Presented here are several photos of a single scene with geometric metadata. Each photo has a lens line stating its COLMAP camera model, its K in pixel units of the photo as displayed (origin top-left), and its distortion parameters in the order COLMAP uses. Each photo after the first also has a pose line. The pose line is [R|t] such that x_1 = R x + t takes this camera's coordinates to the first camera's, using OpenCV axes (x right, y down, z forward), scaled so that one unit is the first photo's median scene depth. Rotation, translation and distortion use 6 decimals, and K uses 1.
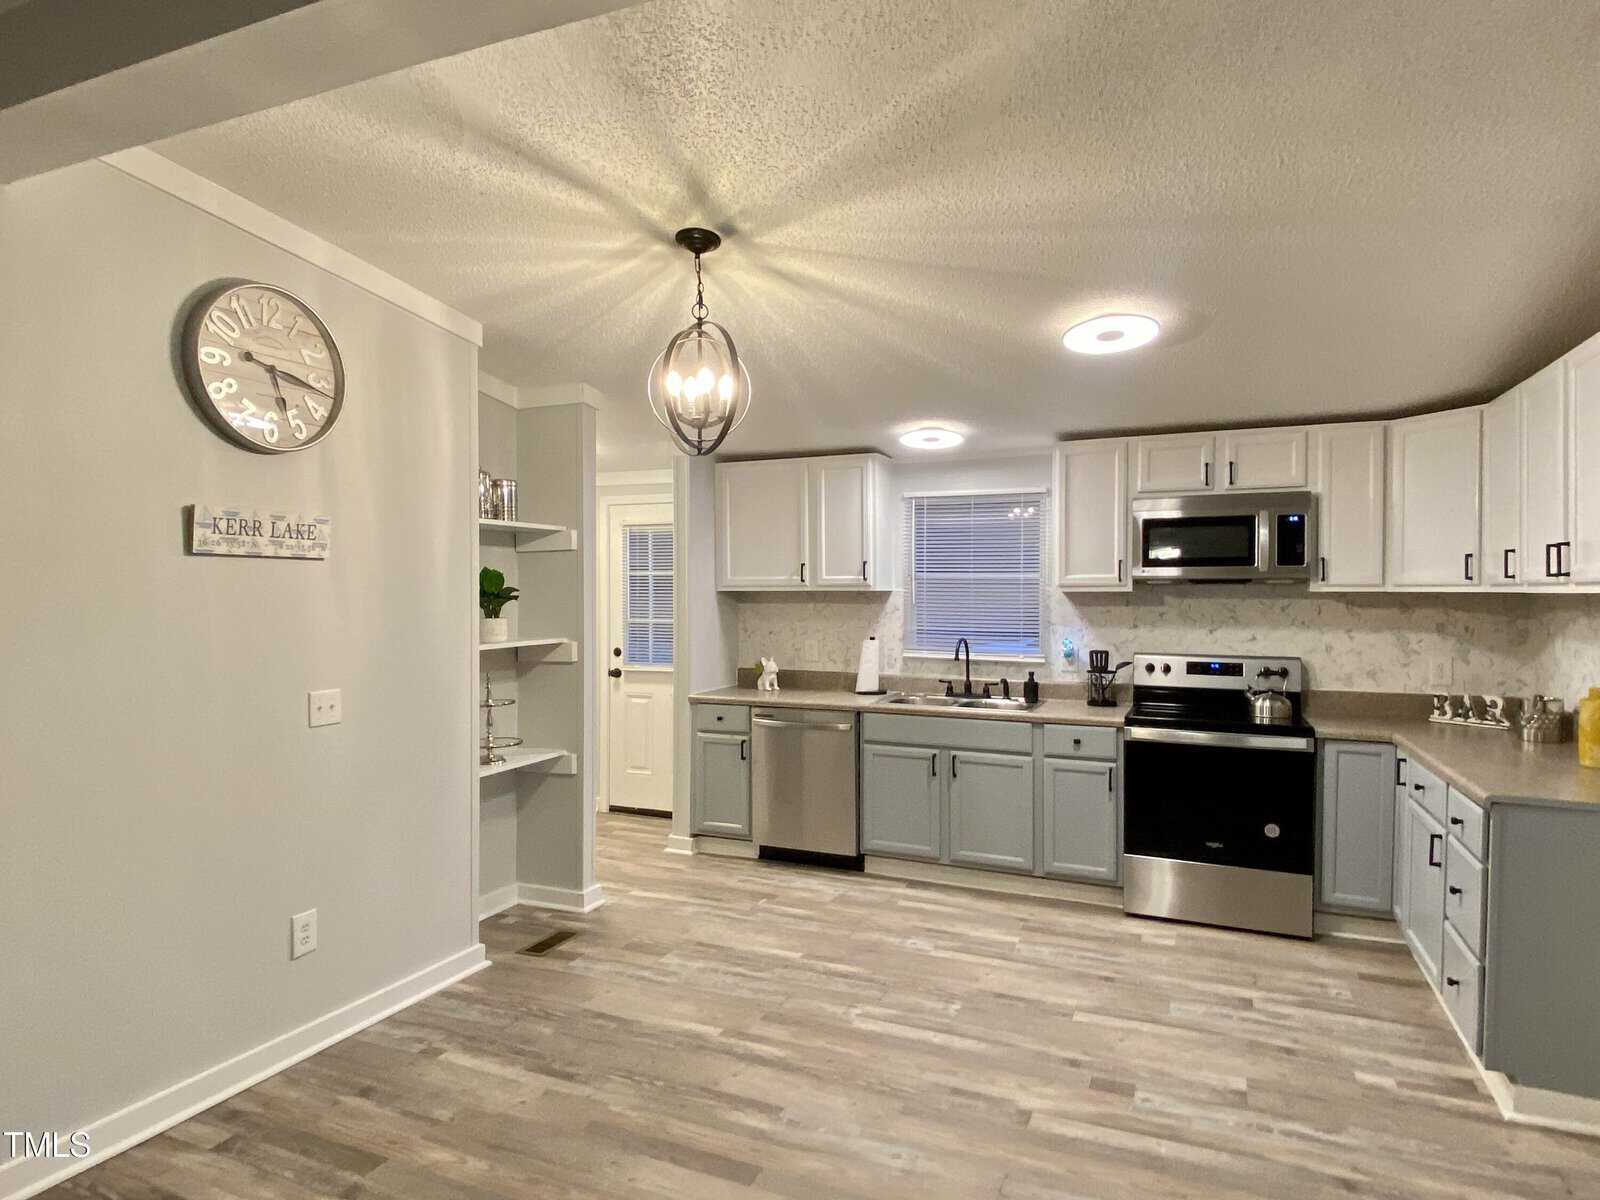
lens RADIAL K [[929.4, 0, 801.4], [0, 929.4, 605.9], [0, 0, 1]] dist [0.063974, -0.065386]
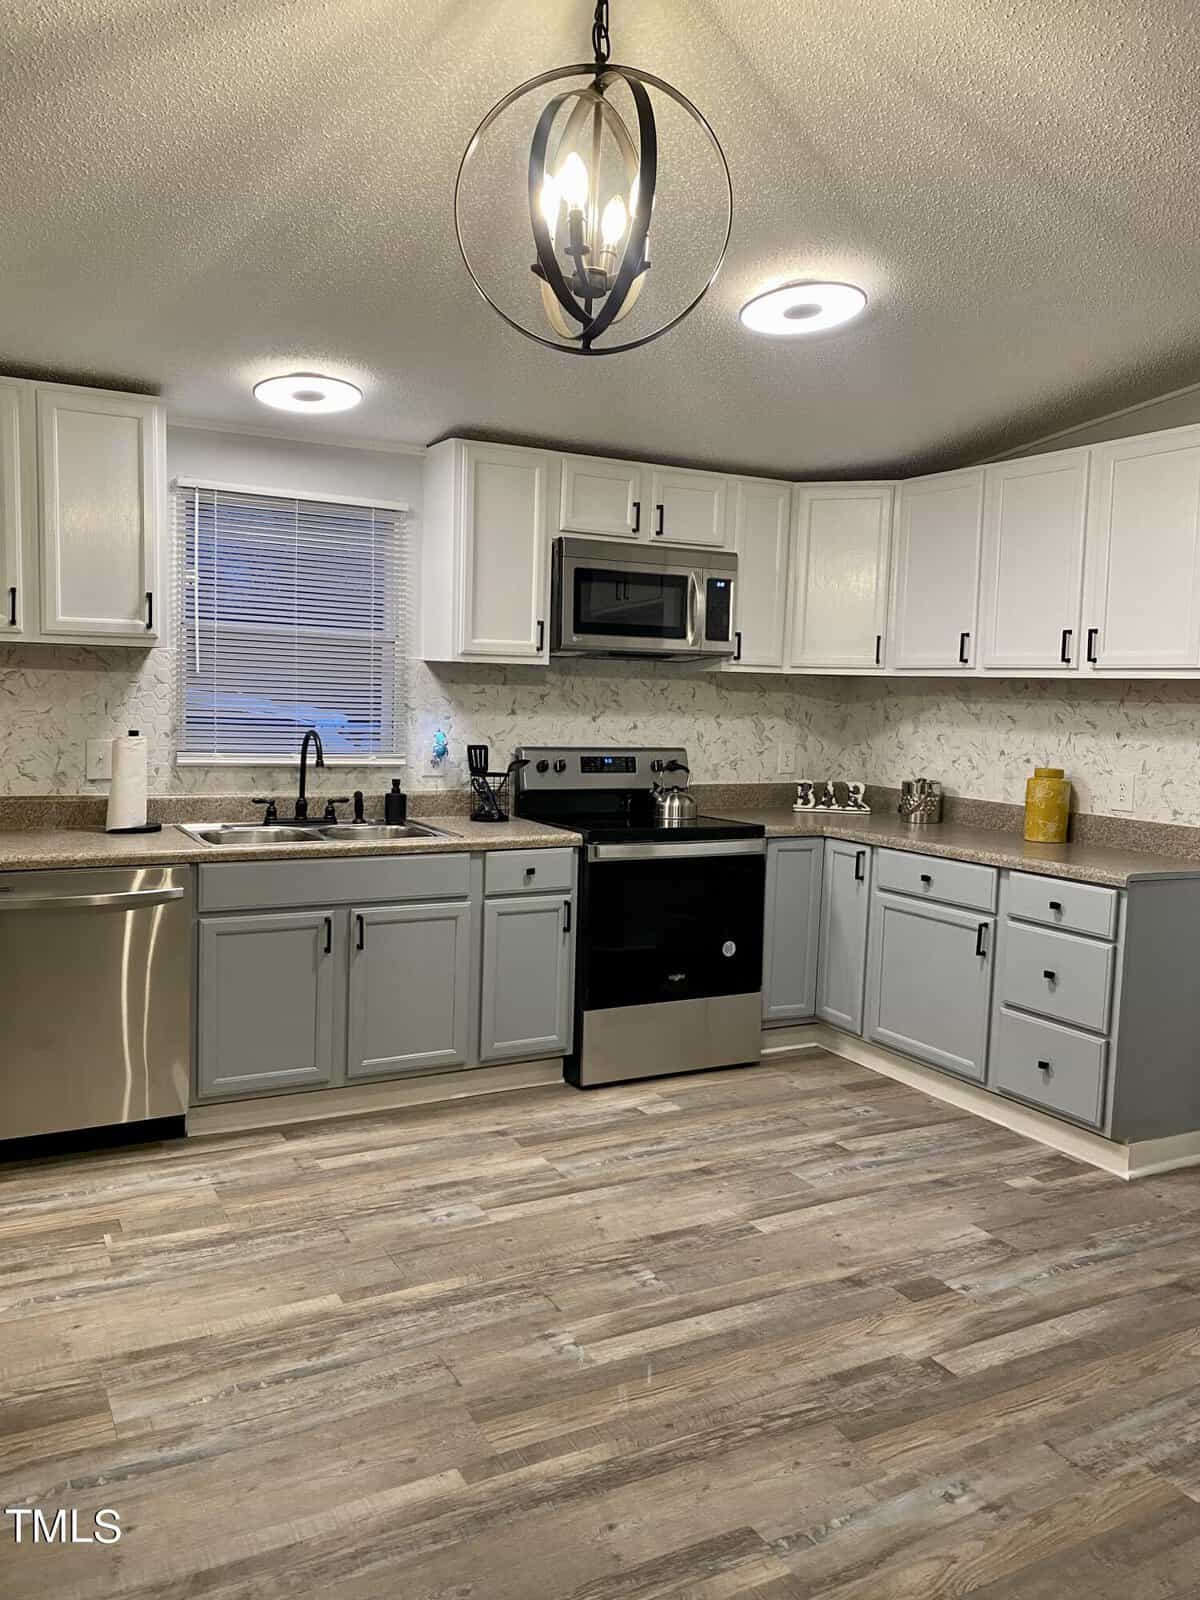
lens RADIAL K [[1215.0, 0, 600.0], [0, 1215.0, 800.0], [0, 0, 1]] dist [0.097441, -0.180914]
pose [[0.618070, -0.056704, 0.784076, -0.400102], [-0.016617, 0.996230, 0.085146, 0.009074], [-0.785948, -0.065655, 0.614797, 0.382905]]
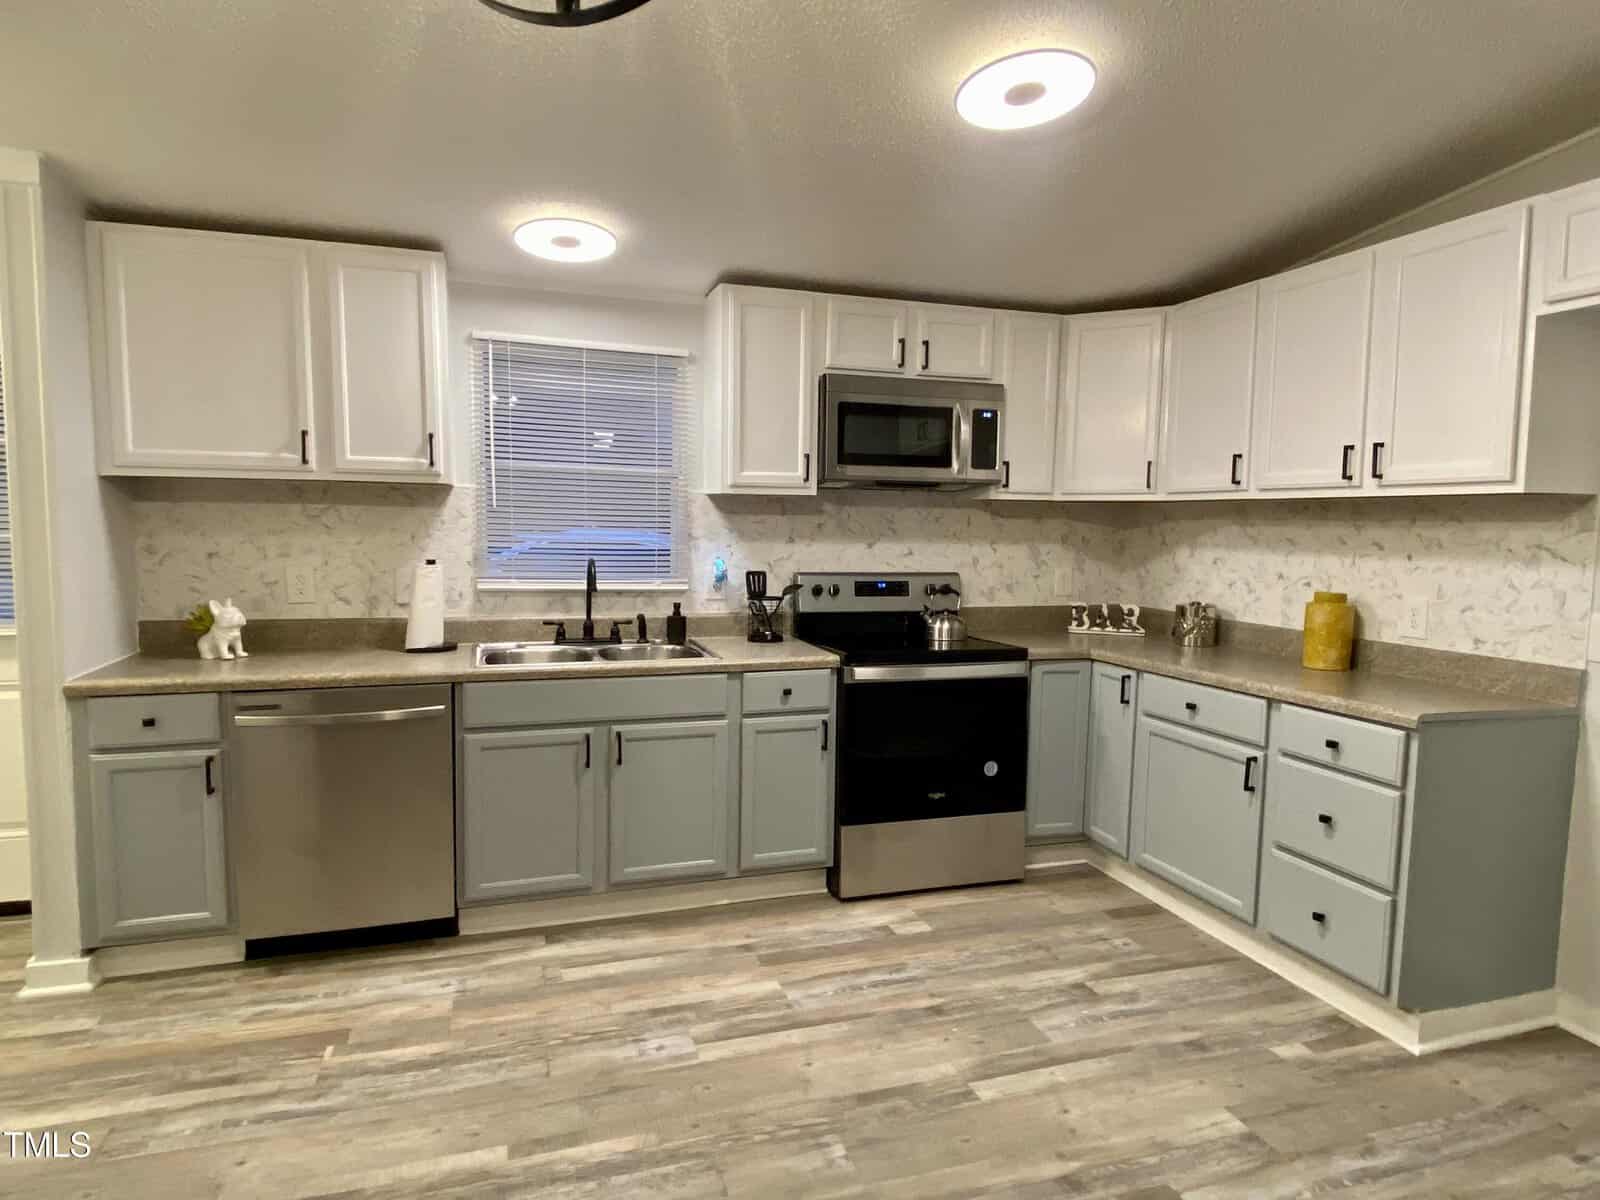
lens RADIAL K [[929.4, 0, 801.4], [0, 929.4, 605.9], [0, 0, 1]] dist [0.063974, -0.065386]
pose [[0.748591, -0.050586, 0.661100, -0.185338], [-0.004208, 0.996703, 0.081030, 0.014975], [-0.663019, -0.063440, 0.745910, 0.436055]]
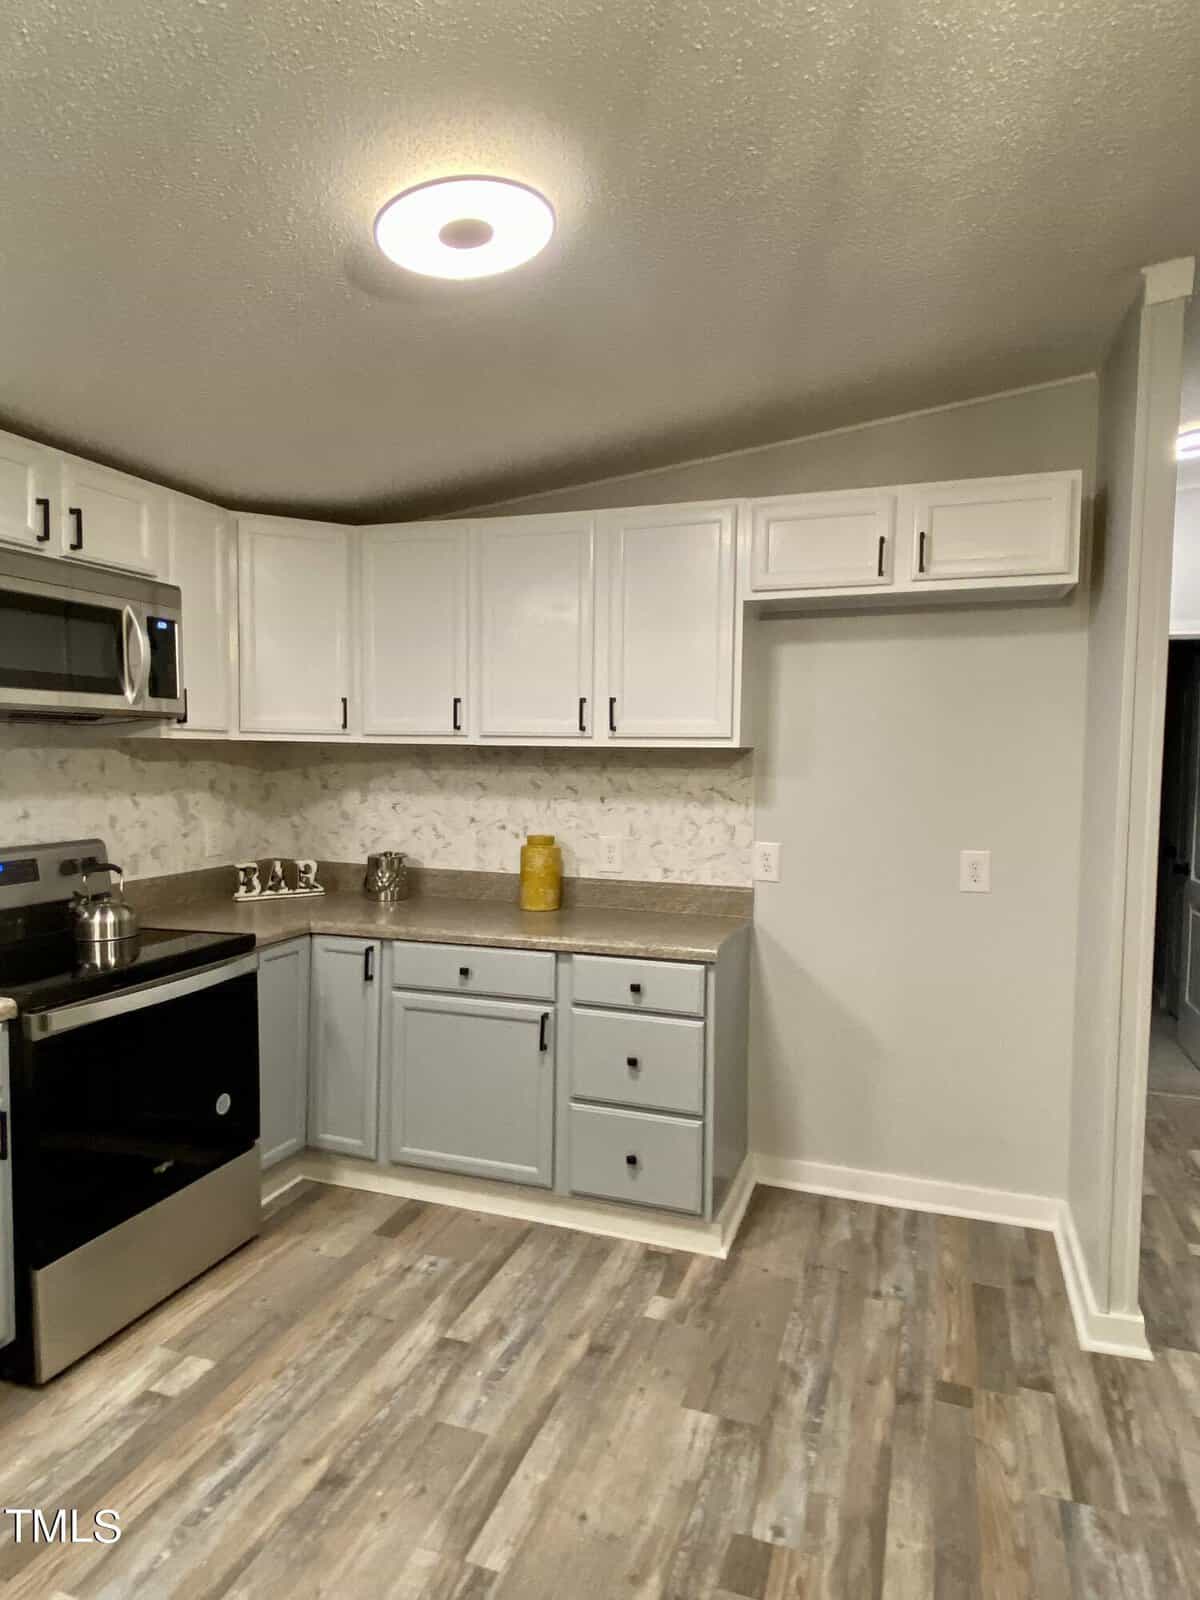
lens RADIAL K [[956.1, 0, 588.5], [0, 956.1, 802.3], [0, 0, 1]] dist [0.069994, -0.075483]
pose [[-0.066969, -0.055213, 0.996226, -0.161294], [0.000703, 0.998465, 0.055385, -0.007155], [-0.997755, 0.004409, -0.066827, 0.723882]]
